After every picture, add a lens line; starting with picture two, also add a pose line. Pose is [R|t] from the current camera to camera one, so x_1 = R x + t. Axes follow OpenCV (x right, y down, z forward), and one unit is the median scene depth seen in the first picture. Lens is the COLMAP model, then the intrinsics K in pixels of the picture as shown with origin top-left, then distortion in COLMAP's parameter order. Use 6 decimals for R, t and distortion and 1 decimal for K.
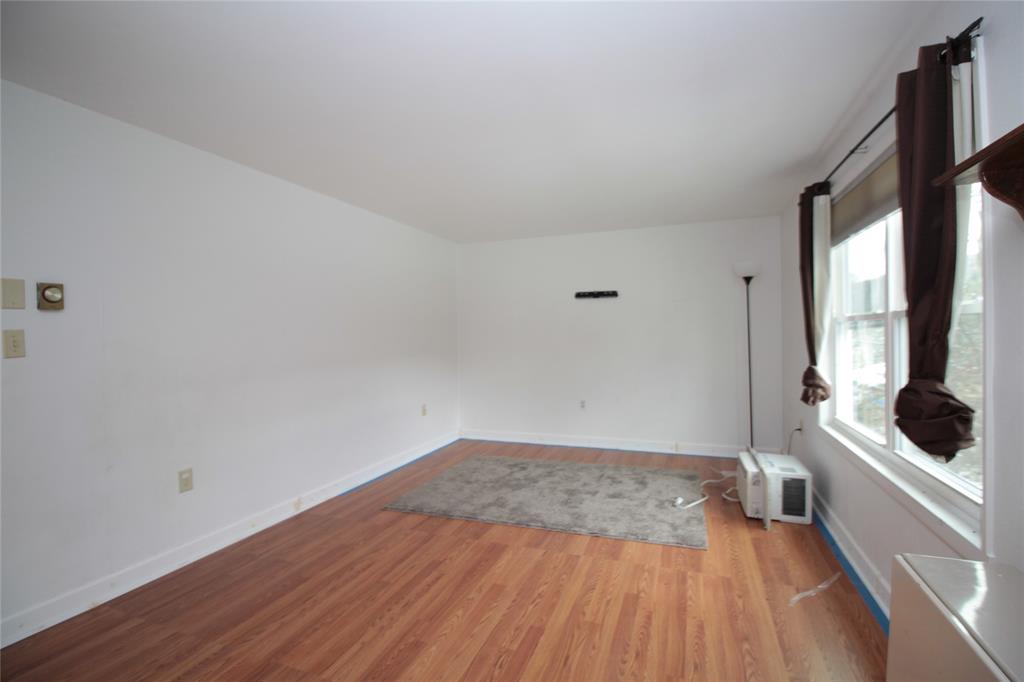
lens RADIAL K [[471.5, 0, 515.0], [0, 471.5, 338.5], [0, 0, 1]] dist [-0.004966, -0.001391]
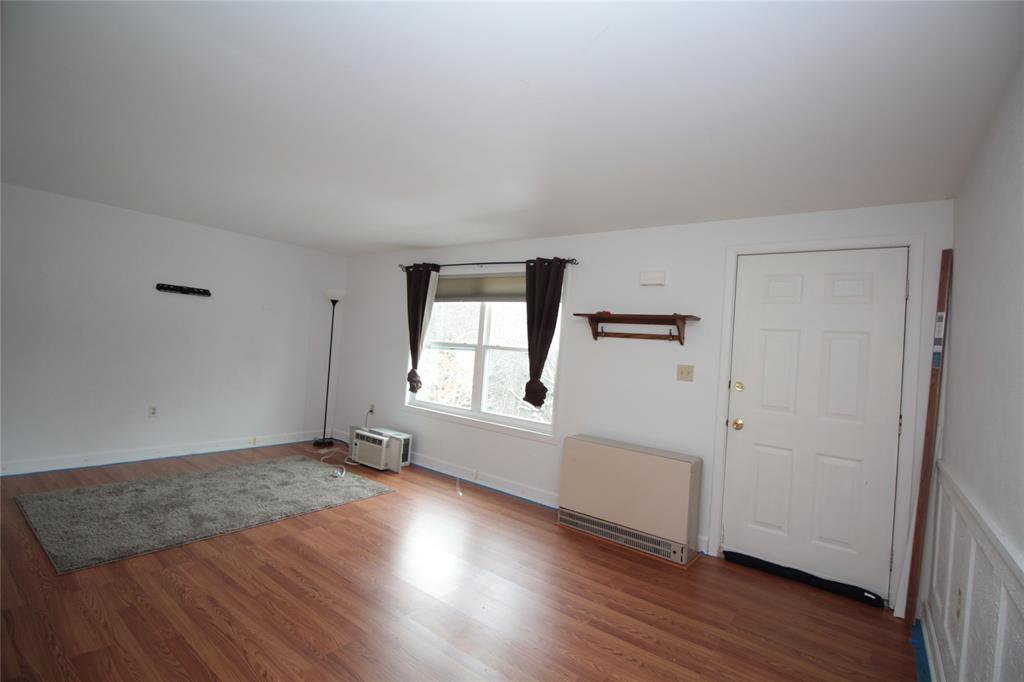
lens RADIAL K [[471.5, 0, 513.7], [0, 471.5, 343.4], [0, 0, 1]] dist [-0.004966, -0.001391]
pose [[0.292671, 0.045396, 0.955135, -0.775819], [-0.067007, 0.997391, -0.026872, -0.011522], [-0.953863, -0.056136, 0.294949, 0.166365]]
